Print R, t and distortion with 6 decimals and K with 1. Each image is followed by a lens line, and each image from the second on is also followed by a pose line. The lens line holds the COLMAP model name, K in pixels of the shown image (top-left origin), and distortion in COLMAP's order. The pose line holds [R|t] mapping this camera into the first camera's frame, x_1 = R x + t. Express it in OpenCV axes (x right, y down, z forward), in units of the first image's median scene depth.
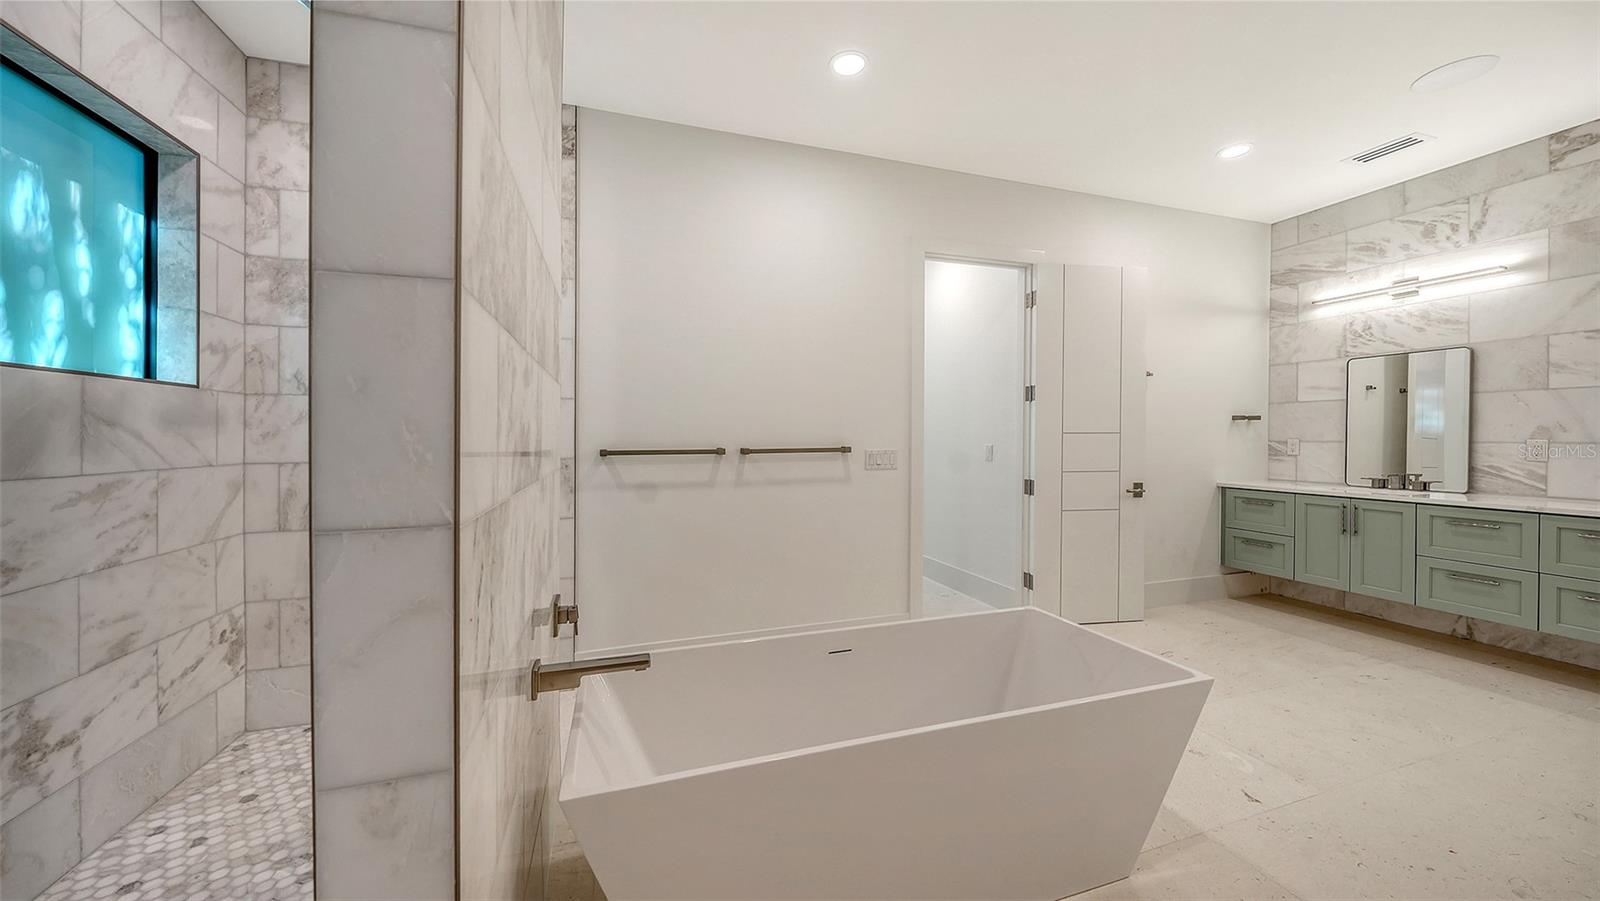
lens RADIAL K [[565.2, 0, 796.0], [0, 565.2, 440.7], [0, 0, 1]] dist [-0.005164, -0.000072]
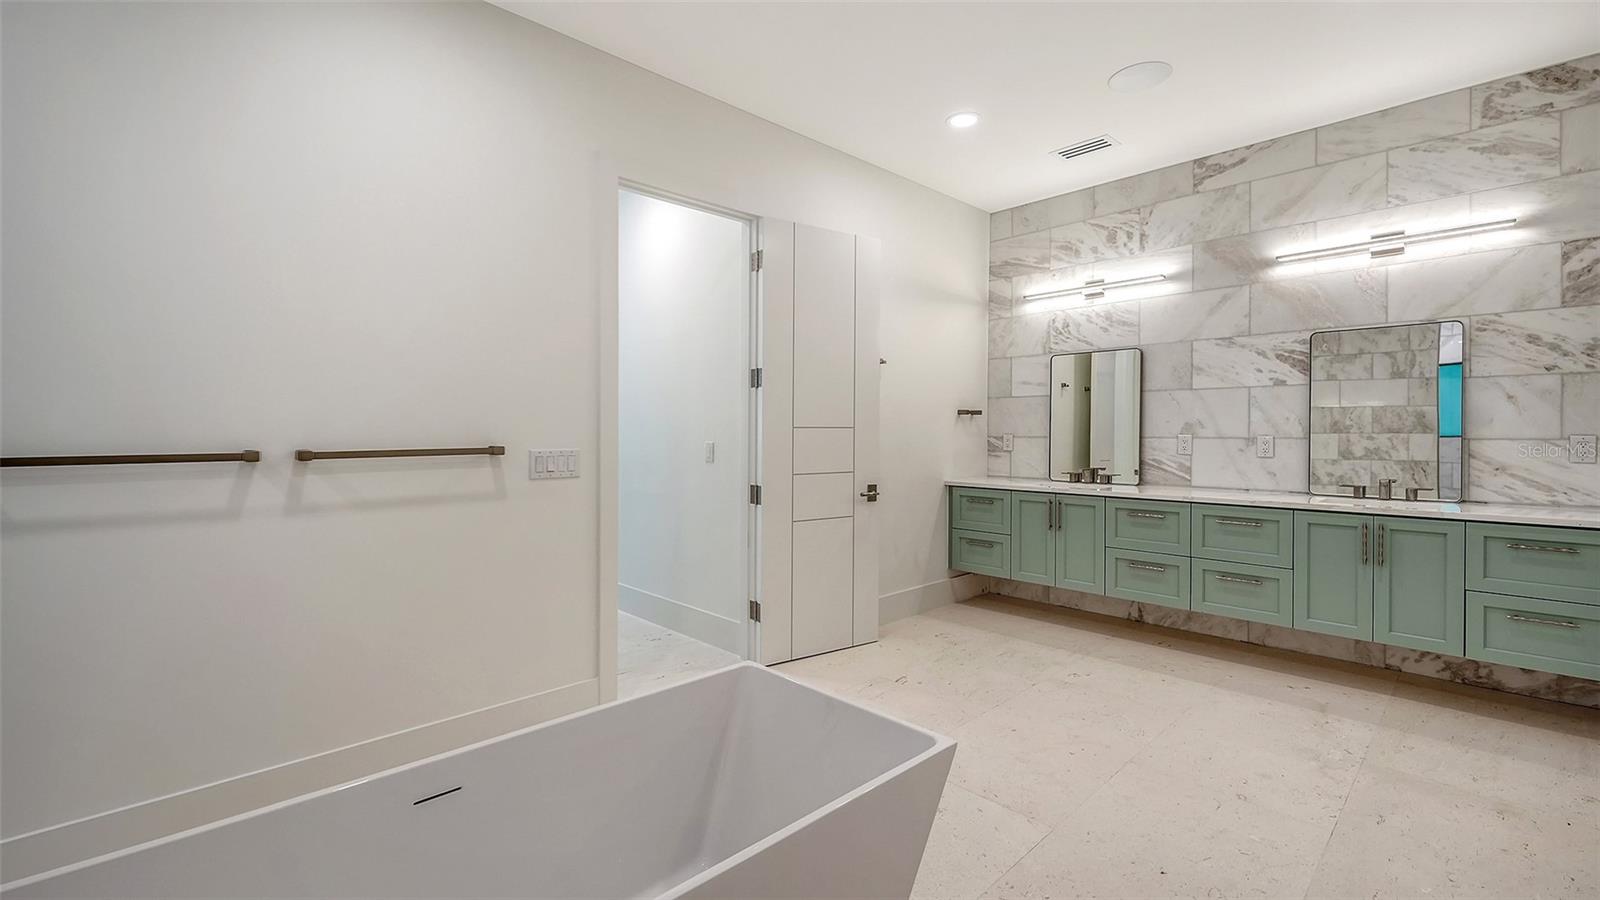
lens RADIAL K [[660.6, 0, 800.9], [0, 660.6, 440.6], [0, 0, 1]] dist [-0.000688, -0.000074]
pose [[0.905579, -0.004573, 0.424152, 0.073620], [0.002353, 0.999981, 0.005756, 0.000065], [-0.424170, -0.004214, 0.905573, 0.122431]]
